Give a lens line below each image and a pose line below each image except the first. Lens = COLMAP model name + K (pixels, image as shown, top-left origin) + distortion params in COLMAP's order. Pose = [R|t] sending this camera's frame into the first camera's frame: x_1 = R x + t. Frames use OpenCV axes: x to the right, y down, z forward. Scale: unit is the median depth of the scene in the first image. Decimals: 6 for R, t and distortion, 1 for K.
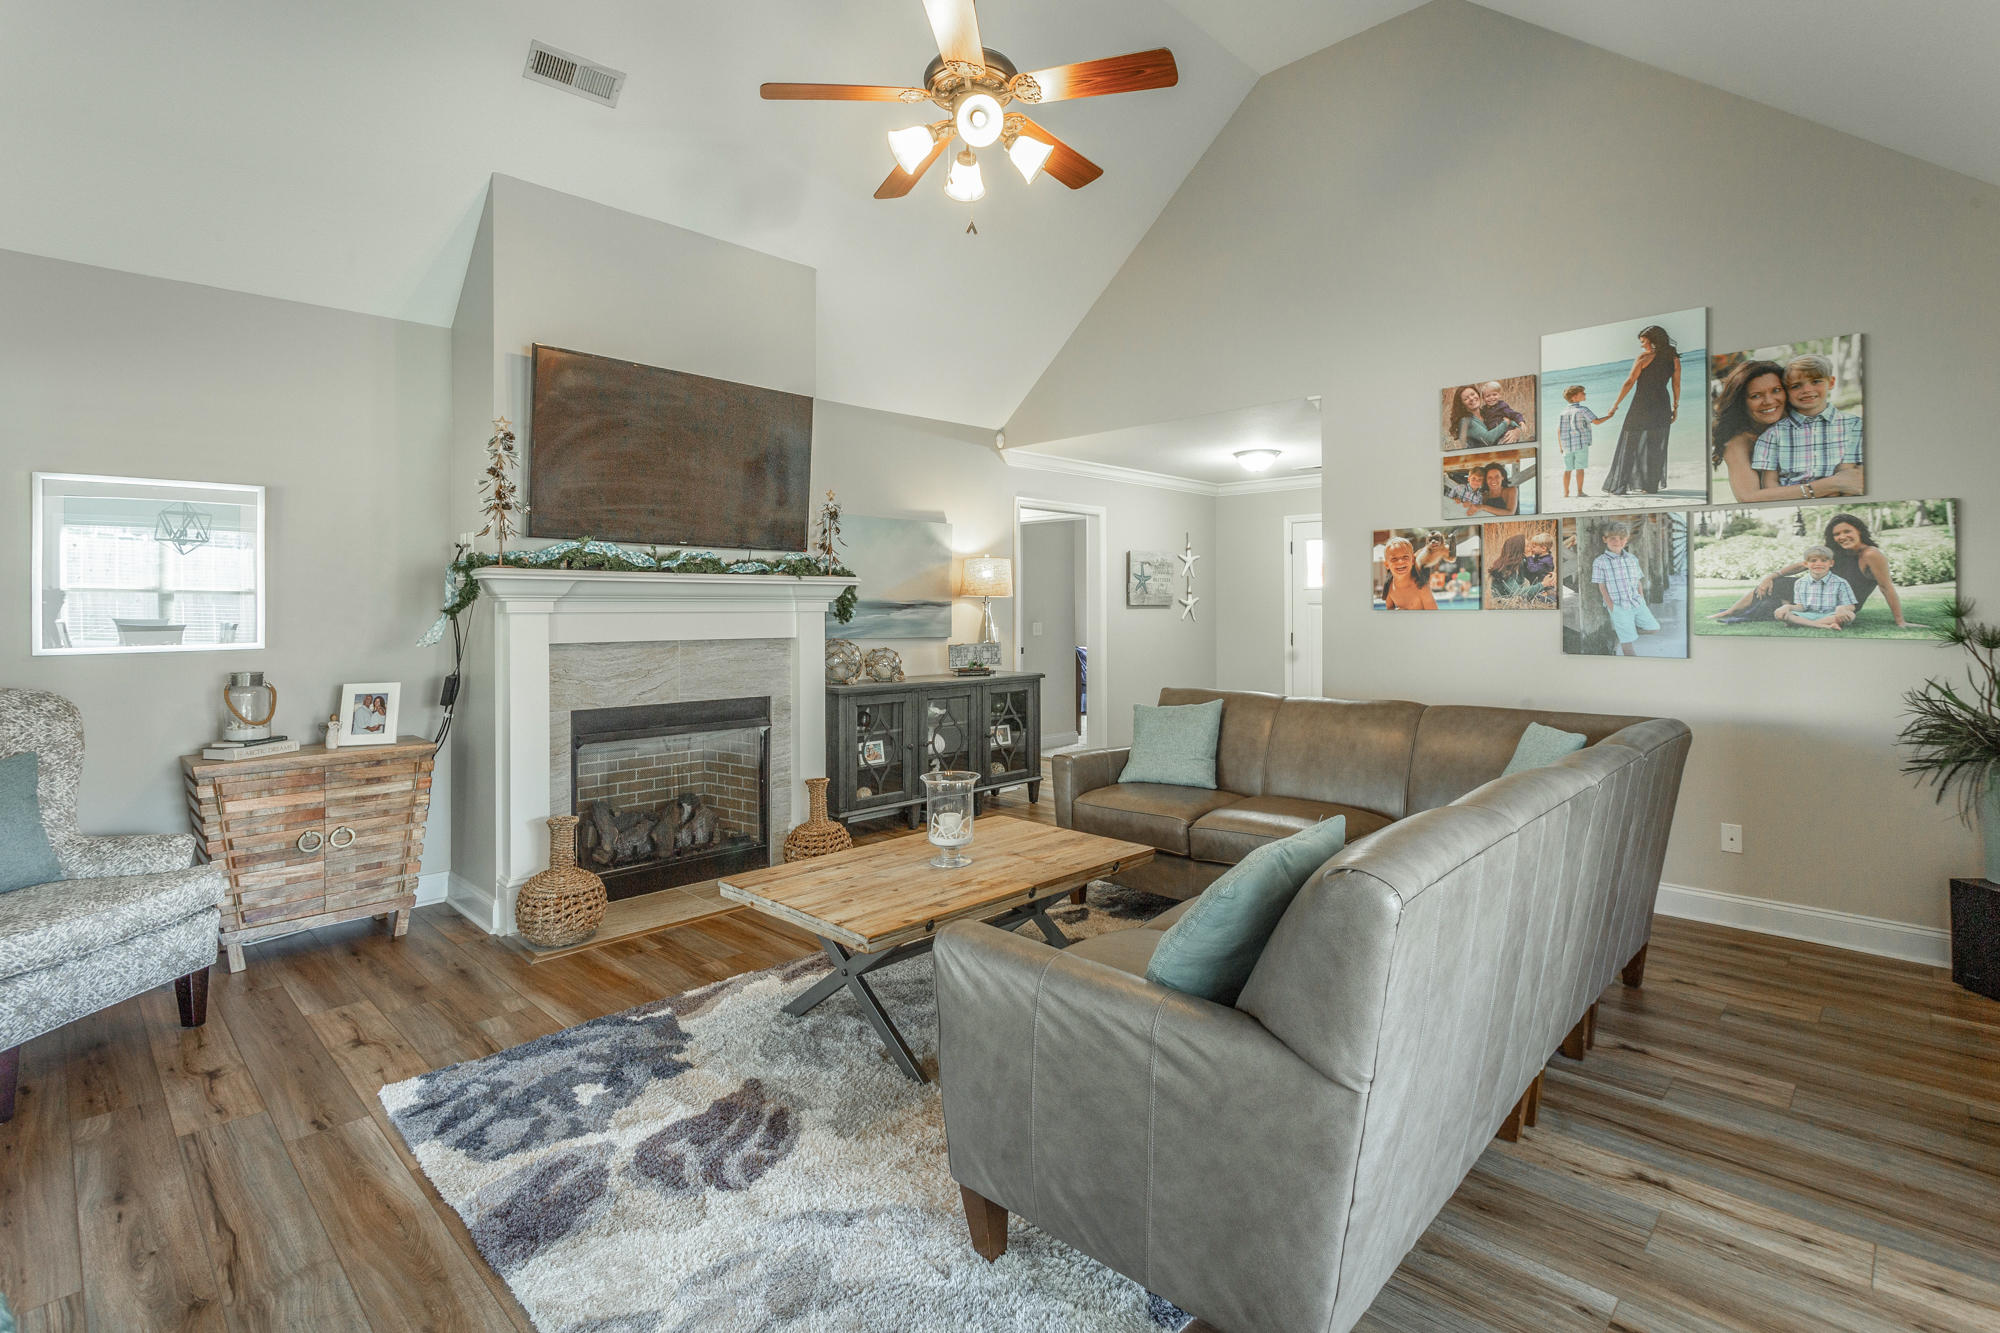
lens RADIAL K [[948.6, 0, 998.7], [0, 948.6, 608.5], [0, 0, 1]] dist [-0.003104, -0.000234]
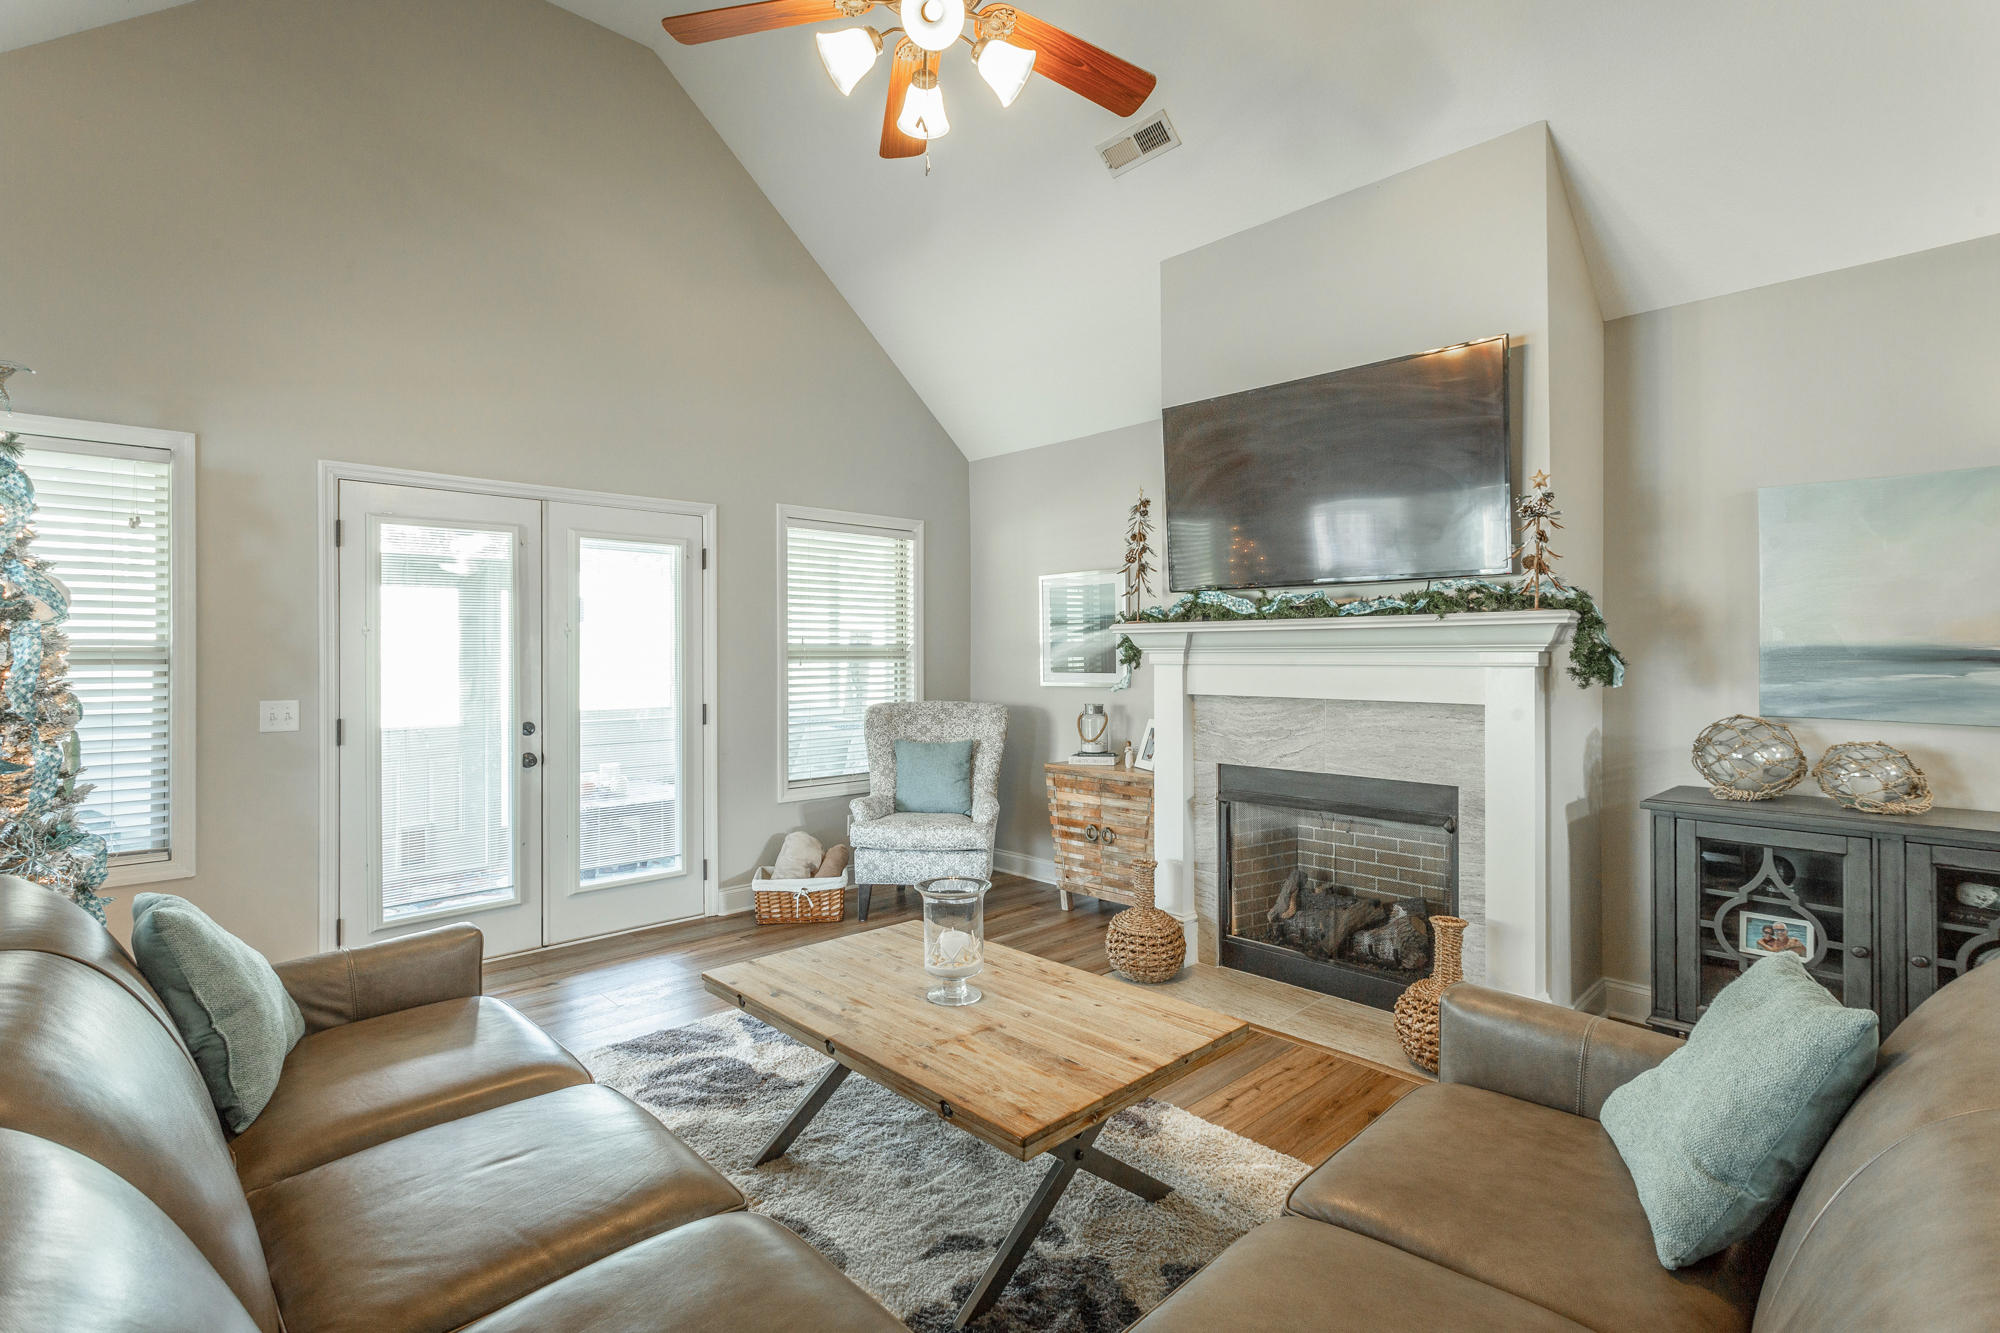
lens RADIAL K [[946.1, 0, 1000.6], [0, 946.1, 646.3], [0, 0, 1]] dist [-0.000487, 0.000518]
pose [[-0.030641, -0.003706, -0.999524, 0.530692], [0.003522, 0.999987, -0.003815, -0.010805], [0.999524, -0.003637, -0.030627, 0.785154]]
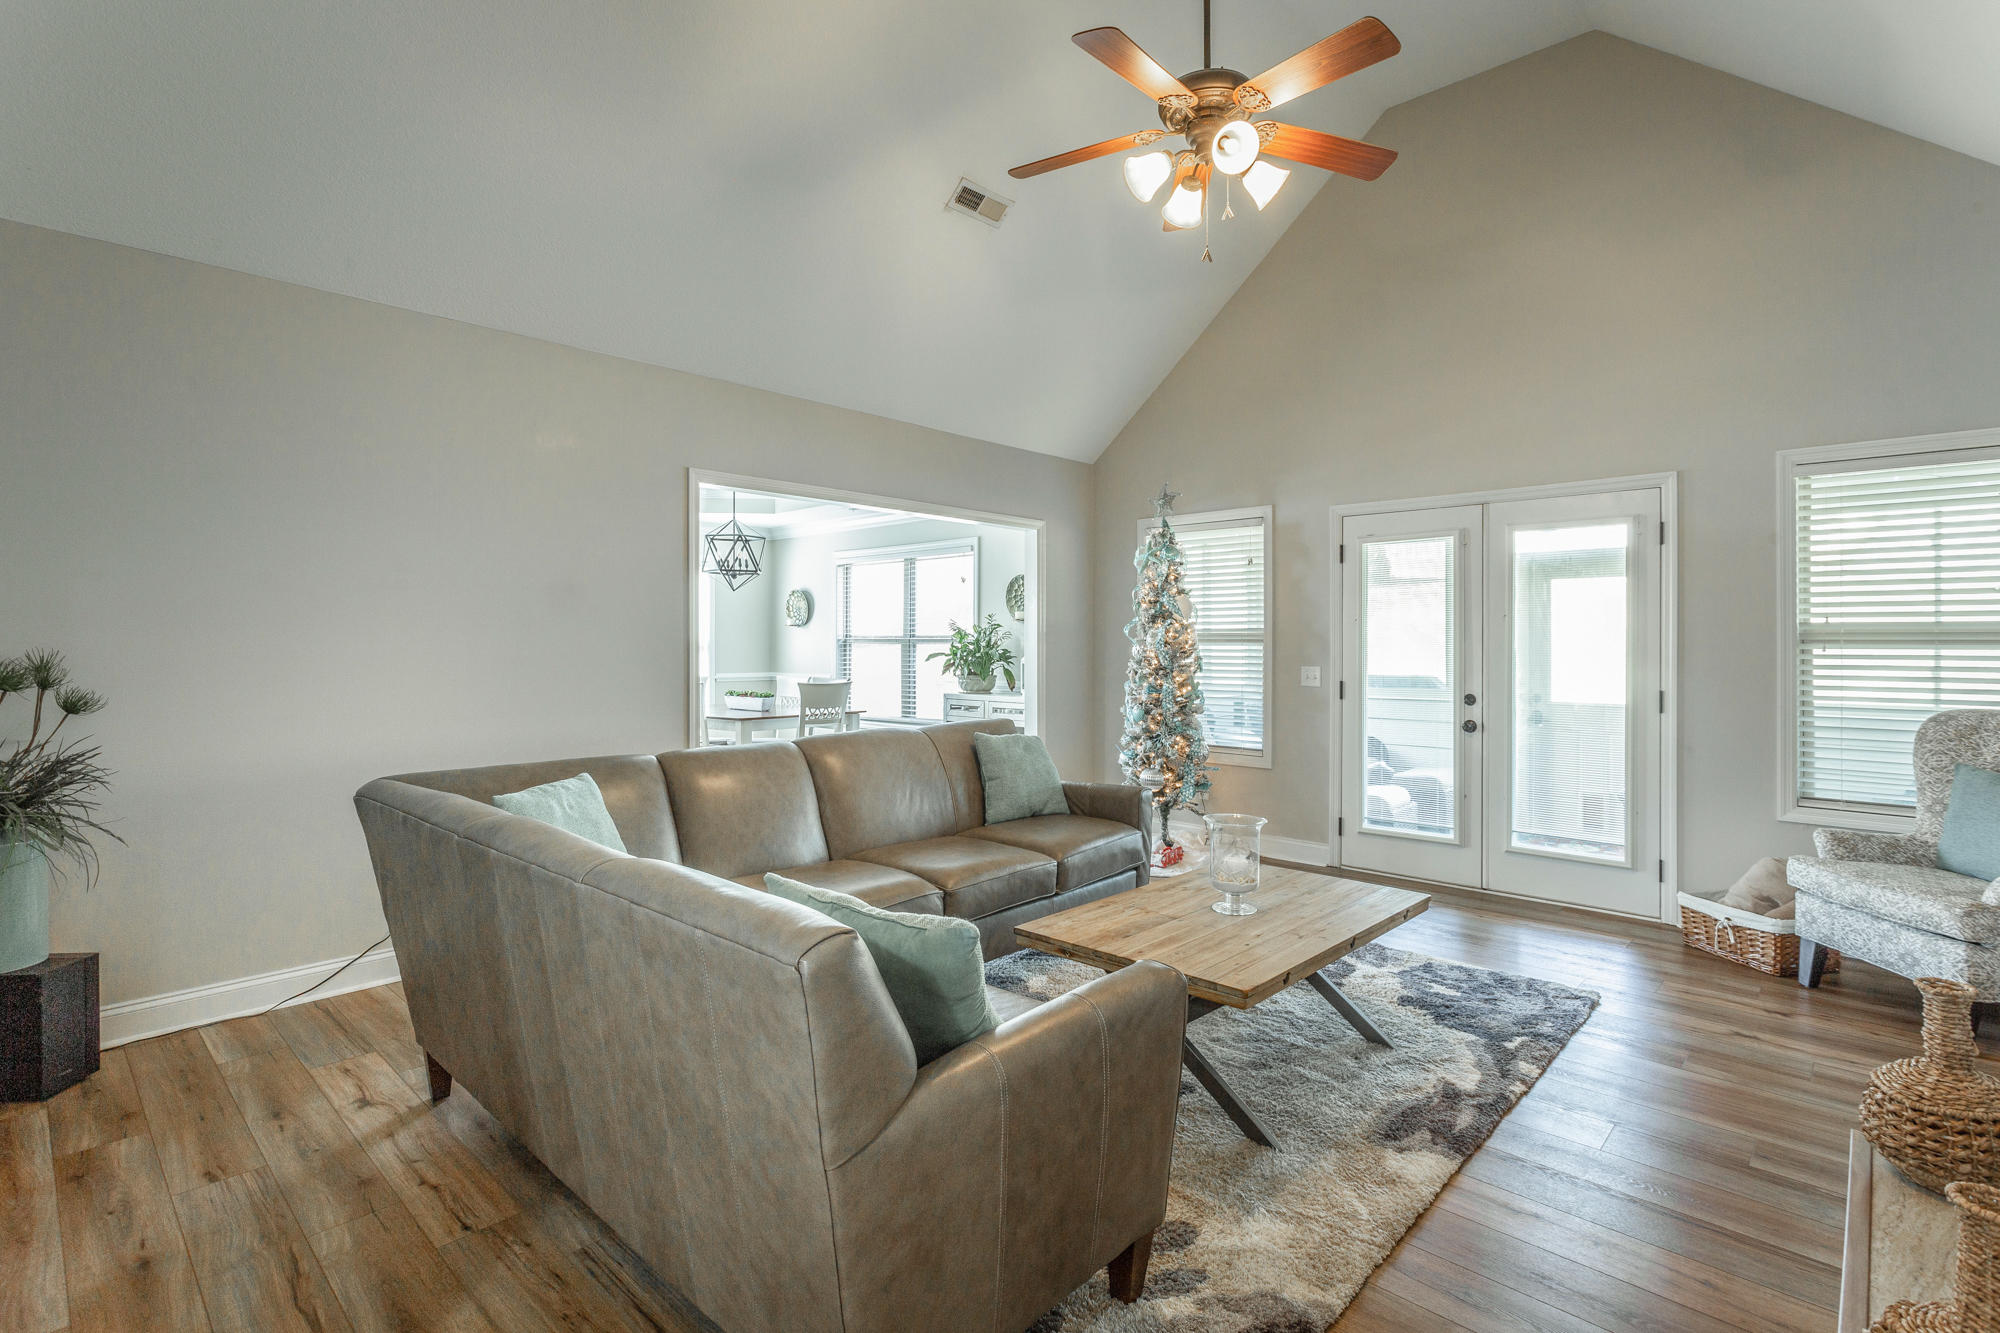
lens RADIAL K [[946.1, 0, 1000.6], [0, 946.1, 646.3], [0, 0, 1]] dist [-0.000487, 0.000518]
pose [[-0.999786, -0.000087, -0.020697, 0.149706], [-0.000138, 0.999997, 0.002435, 0.001222], [0.020697, 0.002437, -0.999783, 1.435234]]
